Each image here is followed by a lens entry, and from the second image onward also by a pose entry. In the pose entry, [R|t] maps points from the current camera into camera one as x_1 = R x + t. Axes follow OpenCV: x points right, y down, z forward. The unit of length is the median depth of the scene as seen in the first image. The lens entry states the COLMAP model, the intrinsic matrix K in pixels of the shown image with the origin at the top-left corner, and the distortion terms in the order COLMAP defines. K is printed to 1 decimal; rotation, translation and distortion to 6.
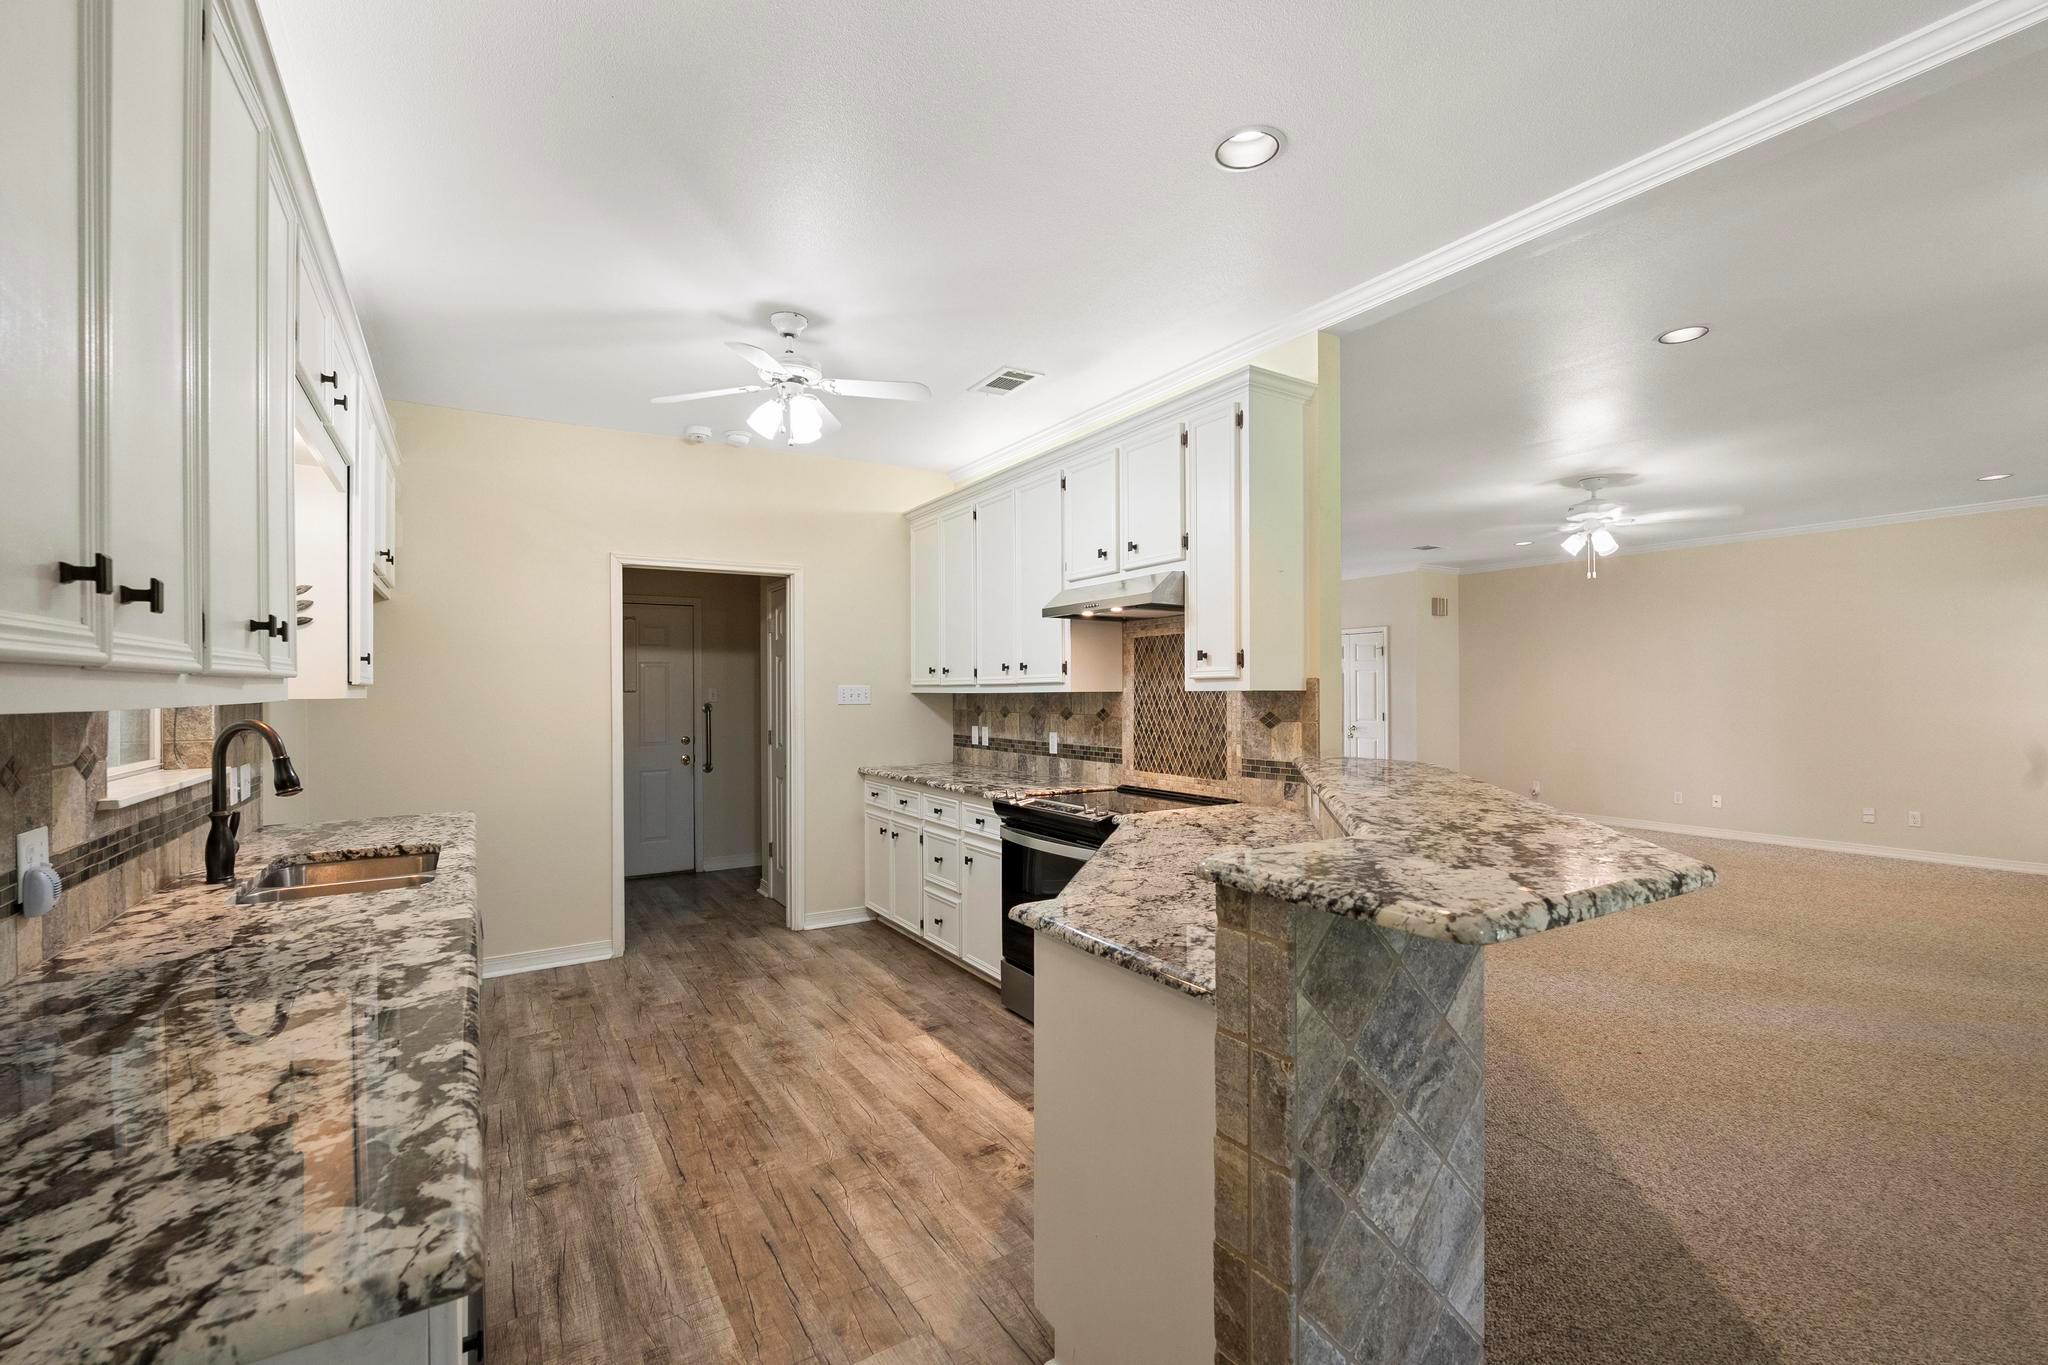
lens RADIAL K [[902.4, 0, 1024.0], [0, 902.4, 688.9], [0, 0, 1]] dist [-0.001852, 0.000971]
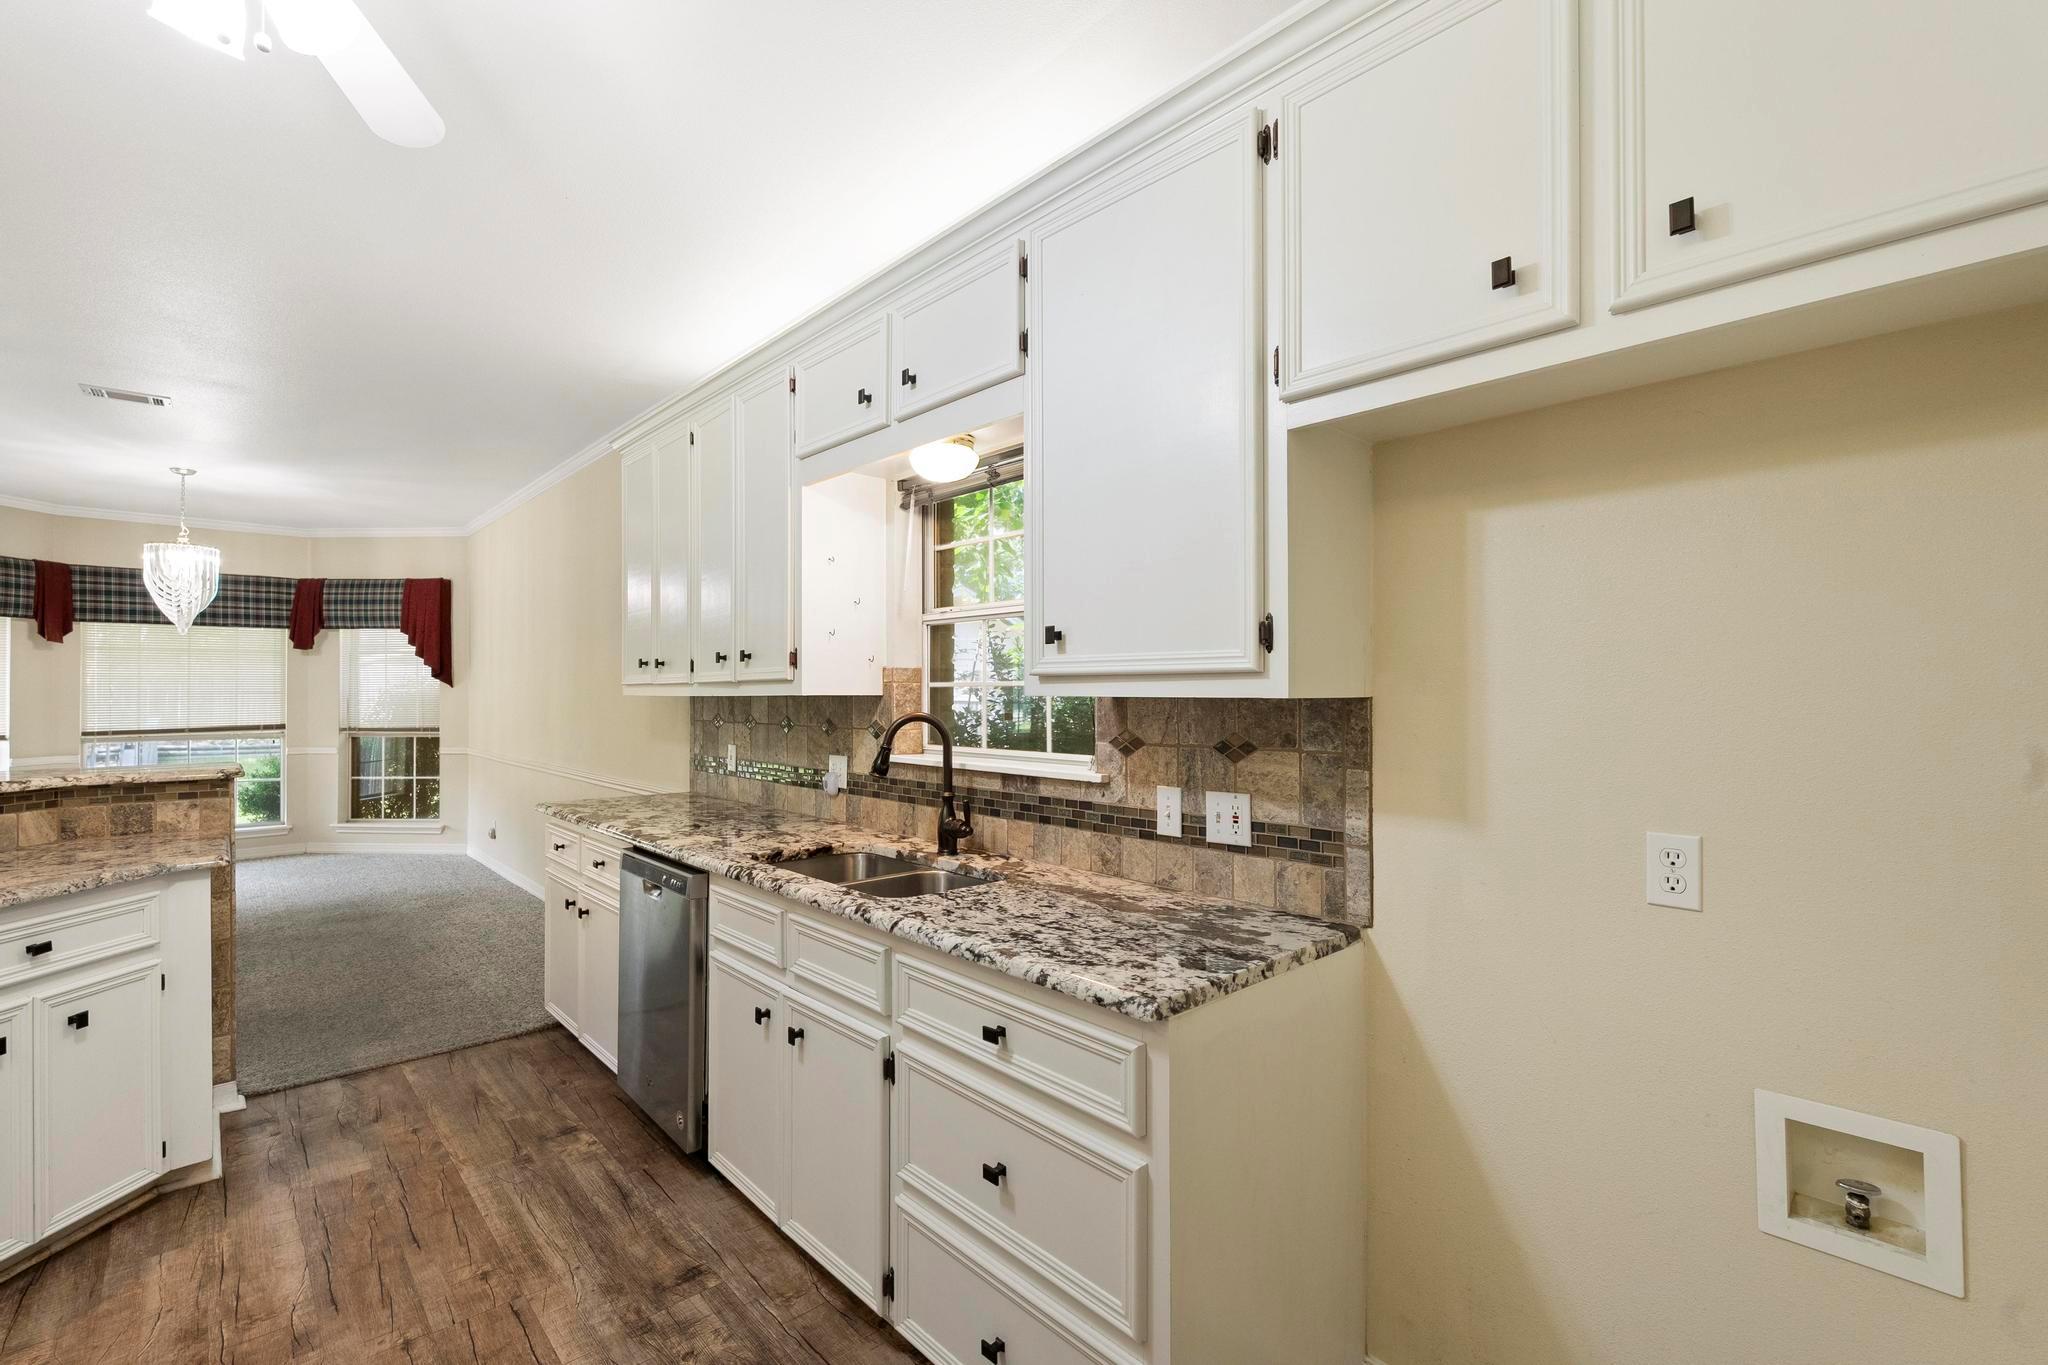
lens RADIAL K [[902.4, 0, 1016.5], [0, 902.4, 684.9], [0, 0, 1]] dist [-0.001852, 0.000971]
pose [[-0.982383, 0.007452, -0.186732, -0.443194], [0.008769, 0.999942, -0.006228, 0.005058], [0.186675, -0.007756, -0.982391, 1.237274]]
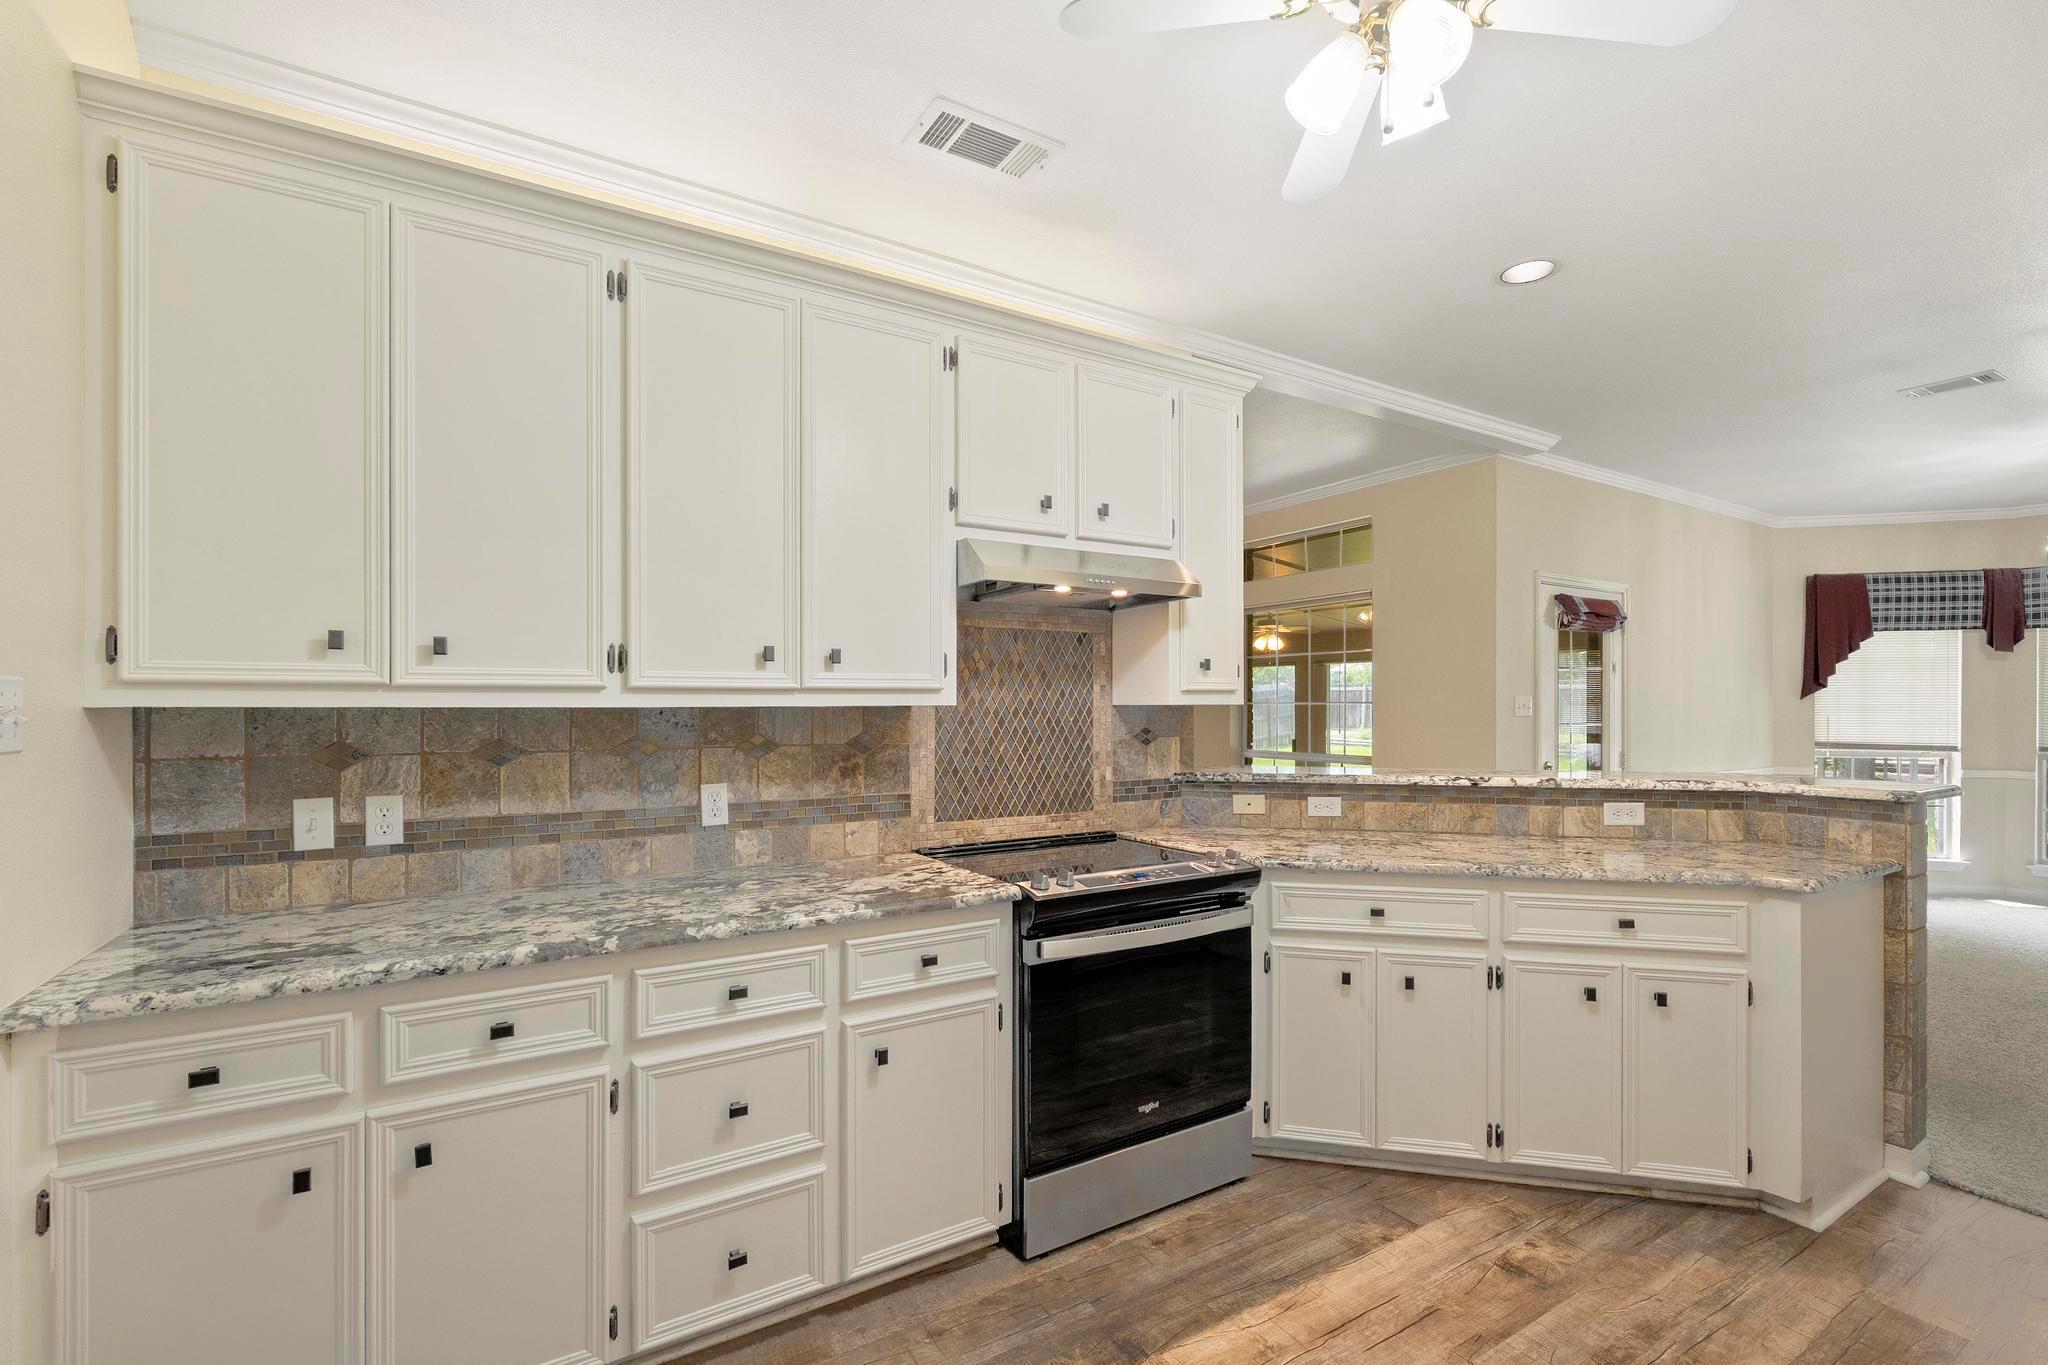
lens RADIAL K [[902.4, 0, 1033.6], [0, 902.4, 706.2], [0, 0, 1]] dist [-0.001852, 0.000971]
pose [[-0.006946, 0.003774, 0.999969, -0.594813], [-0.002175, 0.999990, -0.003789, 0.006488], [-0.999974, -0.002201, -0.006937, 1.010216]]
